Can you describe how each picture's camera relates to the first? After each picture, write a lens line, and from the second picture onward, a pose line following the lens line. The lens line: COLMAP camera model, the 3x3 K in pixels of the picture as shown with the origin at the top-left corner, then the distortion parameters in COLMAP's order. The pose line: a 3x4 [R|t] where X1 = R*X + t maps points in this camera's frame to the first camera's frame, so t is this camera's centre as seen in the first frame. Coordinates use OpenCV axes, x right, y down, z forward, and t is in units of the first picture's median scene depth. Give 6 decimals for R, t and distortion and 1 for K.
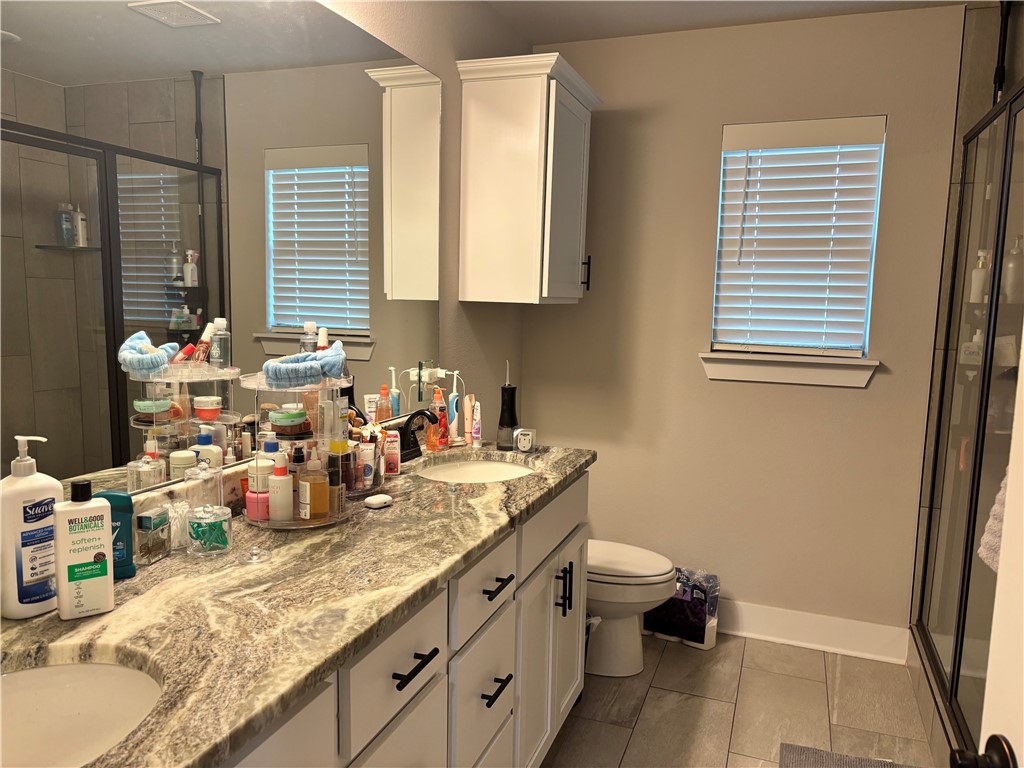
lens RADIAL K [[767.1, 0, 511.8], [0, 767.1, 385.8], [0, 0, 1]] dist [0.030333, -0.029434]
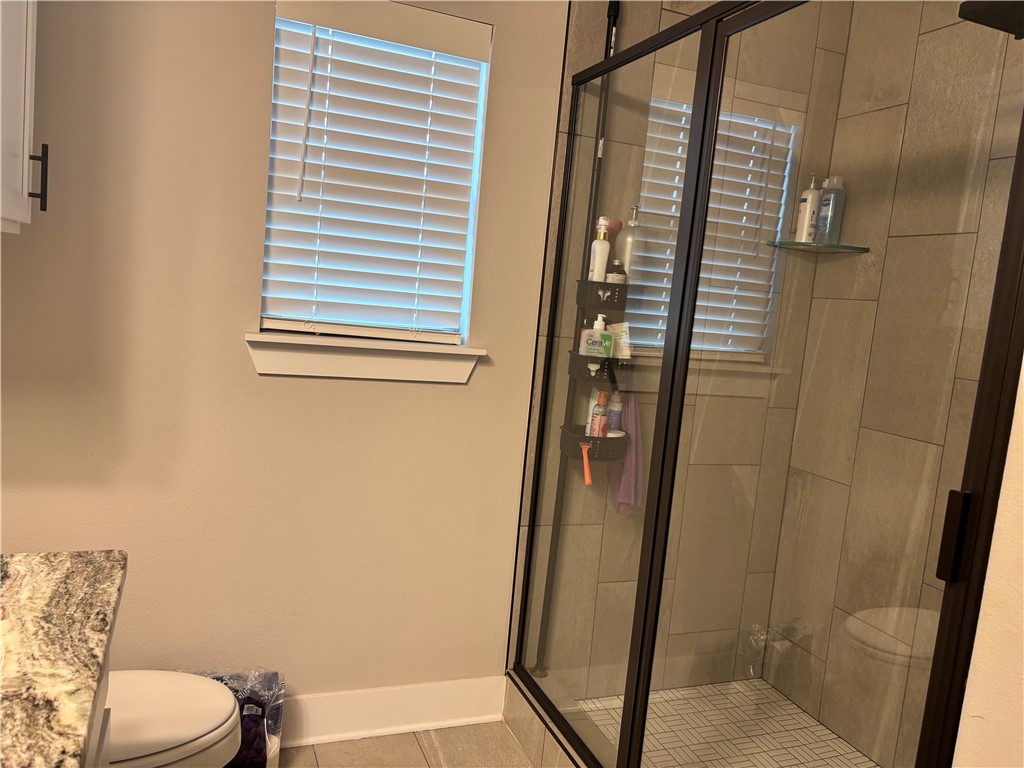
lens RADIAL K [[767.1, 0, 506.2], [0, 767.1, 388.6], [0, 0, 1]] dist [0.030333, -0.029434]
pose [[0.744216, -0.033116, 0.667118, -0.021089], [0.000865, 0.998817, 0.048616, -0.028431], [-0.667939, -0.035604, 0.743364, 0.388081]]
